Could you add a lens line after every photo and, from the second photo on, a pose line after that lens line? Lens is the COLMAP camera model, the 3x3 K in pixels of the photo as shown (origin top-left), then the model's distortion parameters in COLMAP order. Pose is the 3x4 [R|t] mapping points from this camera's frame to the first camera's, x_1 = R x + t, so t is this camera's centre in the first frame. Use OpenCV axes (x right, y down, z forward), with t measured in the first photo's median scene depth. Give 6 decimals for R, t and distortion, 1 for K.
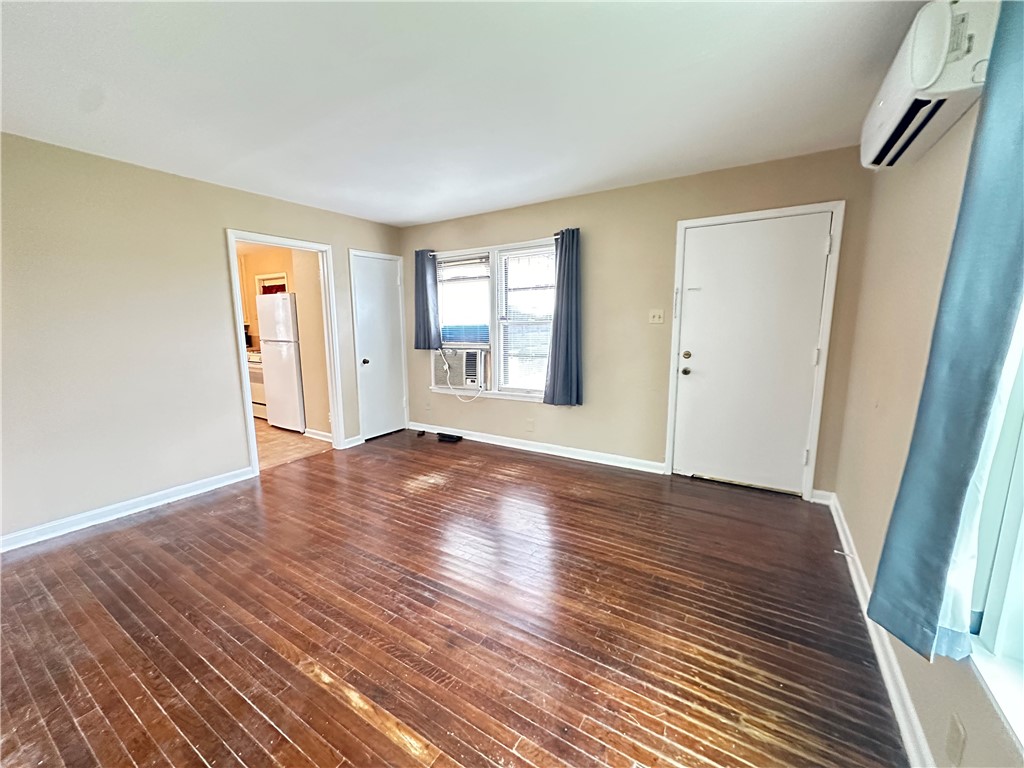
lens RADIAL K [[408.2, 0, 514.2], [0, 408.2, 382.8], [0, 0, 1]] dist [-0.004530, 0.000357]
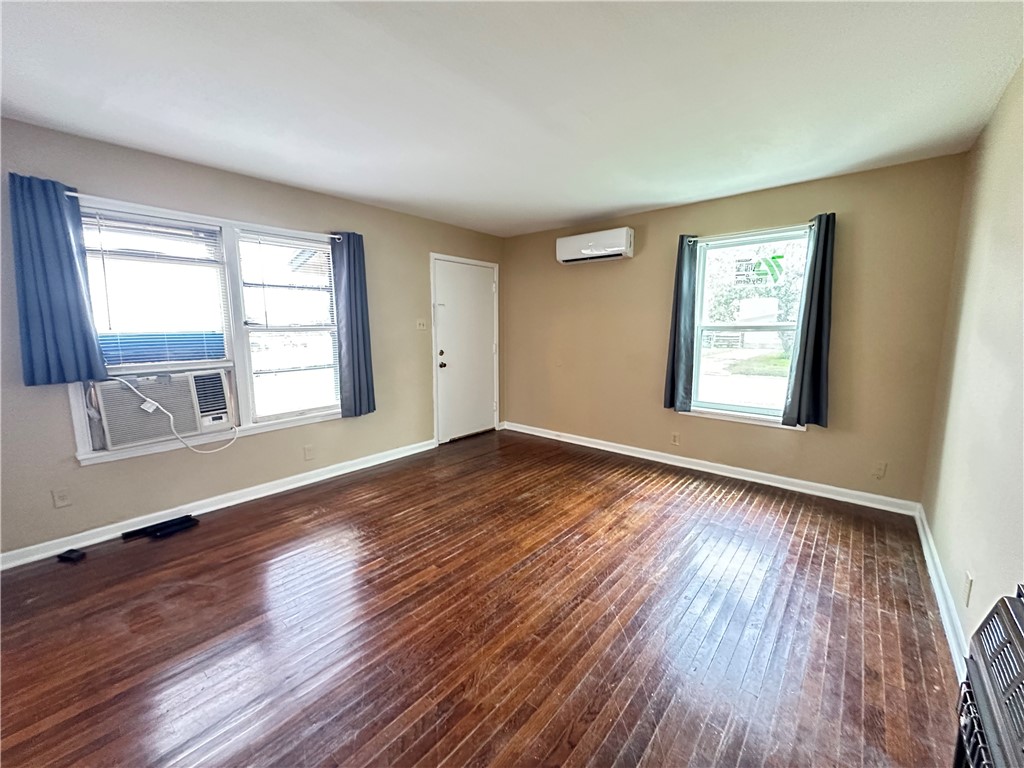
lens RADIAL K [[408.2, 0, 513.3], [0, 408.2, 381.9], [0, 0, 1]] dist [-0.004530, 0.000357]
pose [[0.151563, -0.124202, 0.980613, -0.874039], [0.147241, 0.983842, 0.101853, -0.076107], [-0.977419, 0.128950, 0.167402, 0.551974]]
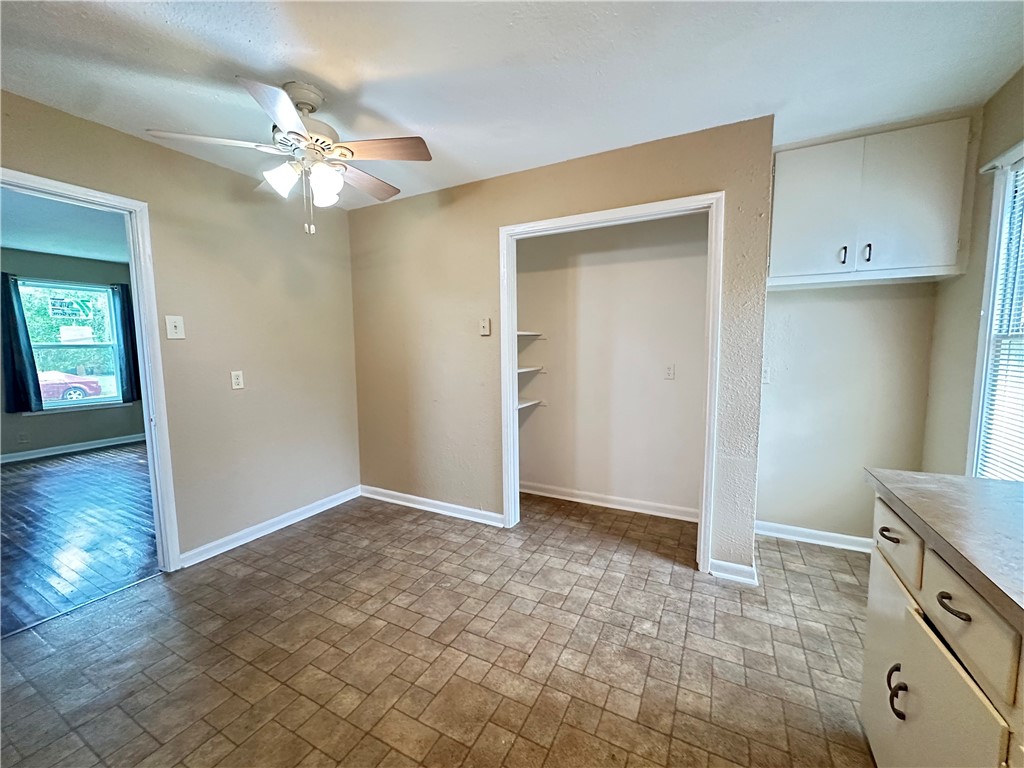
lens RADIAL K [[408.2, 0, 516.0], [0, 408.2, 385.8], [0, 0, 1]] dist [-0.004530, 0.000357]
pose [[-0.996719, 0.022196, -0.077842, -1.274518], [0.002033, 0.968232, 0.250045, -0.251438], [0.080919, 0.249066, -0.965100, 1.768325]]
